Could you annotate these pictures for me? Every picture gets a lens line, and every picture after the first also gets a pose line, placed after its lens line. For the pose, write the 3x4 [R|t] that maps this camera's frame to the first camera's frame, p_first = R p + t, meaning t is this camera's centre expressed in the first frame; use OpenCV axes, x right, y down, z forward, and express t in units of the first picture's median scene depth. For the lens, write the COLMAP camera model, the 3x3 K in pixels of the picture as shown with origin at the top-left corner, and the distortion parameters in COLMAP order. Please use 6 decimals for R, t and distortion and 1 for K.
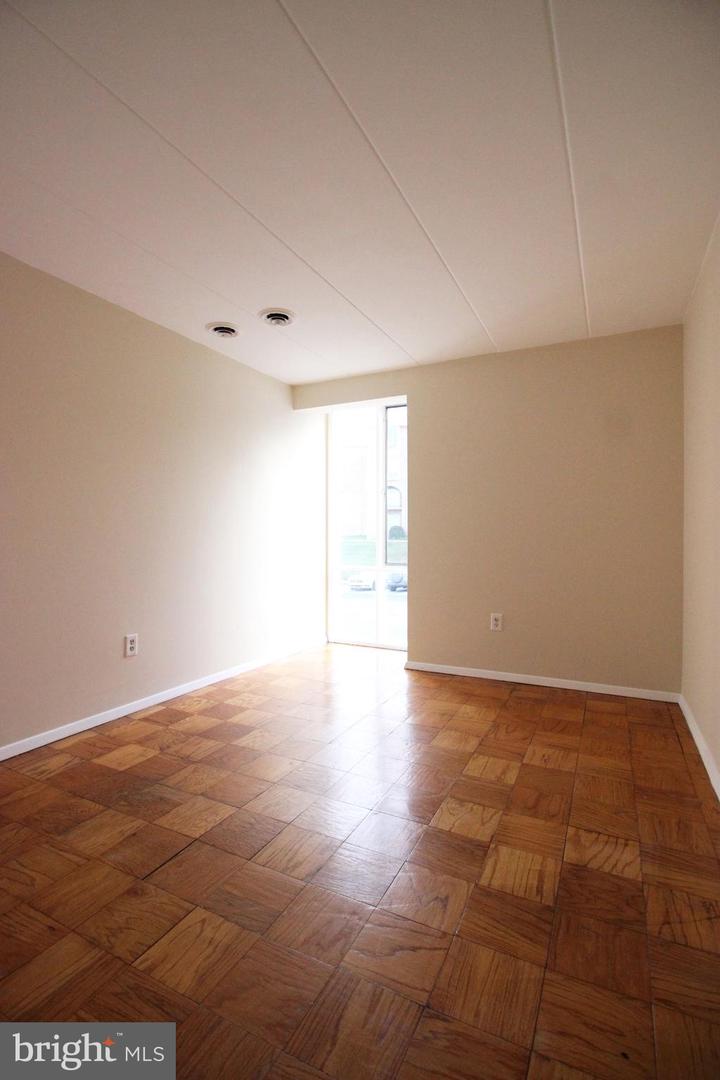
lens RADIAL K [[502.4, 0, 354.3], [0, 502.4, 533.5], [0, 0, 1]] dist [-0.001116, -0.010240]
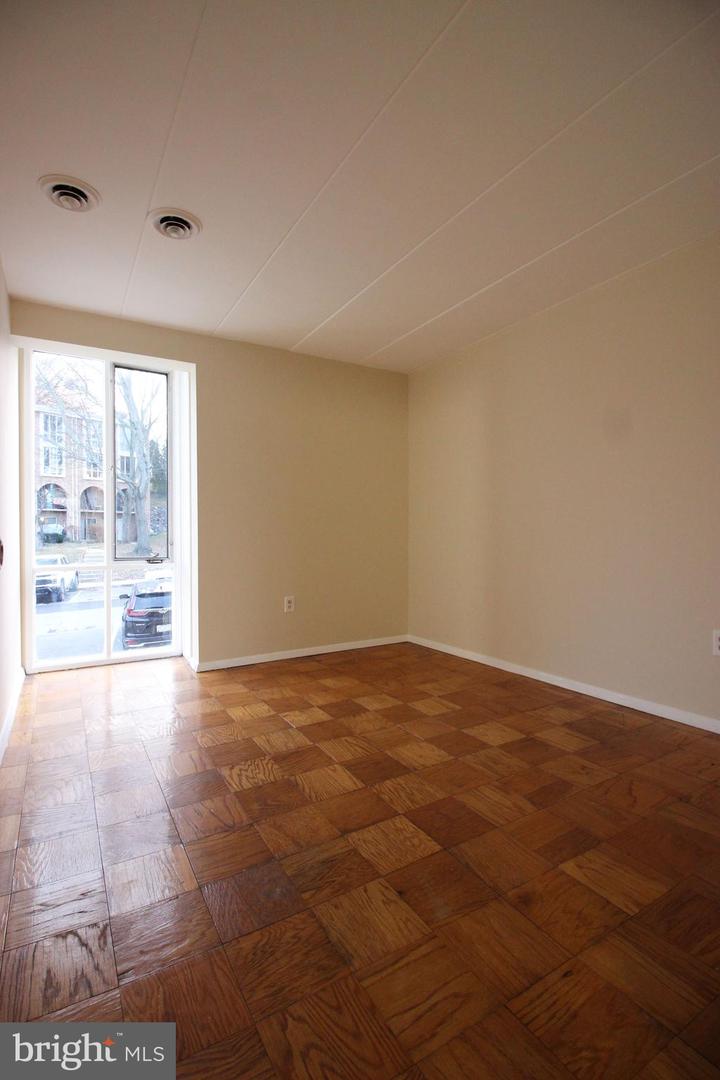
lens RADIAL K [[501.1, 0, 360.0], [0, 501.1, 540.0], [0, 0, 1]] dist [-0.002877, -0.001116]
pose [[0.530289, -0.018627, 0.847612, -0.840006], [0.005520, 0.999813, 0.018519, 0.033382], [-0.847799, -0.005142, 0.530293, 0.486977]]
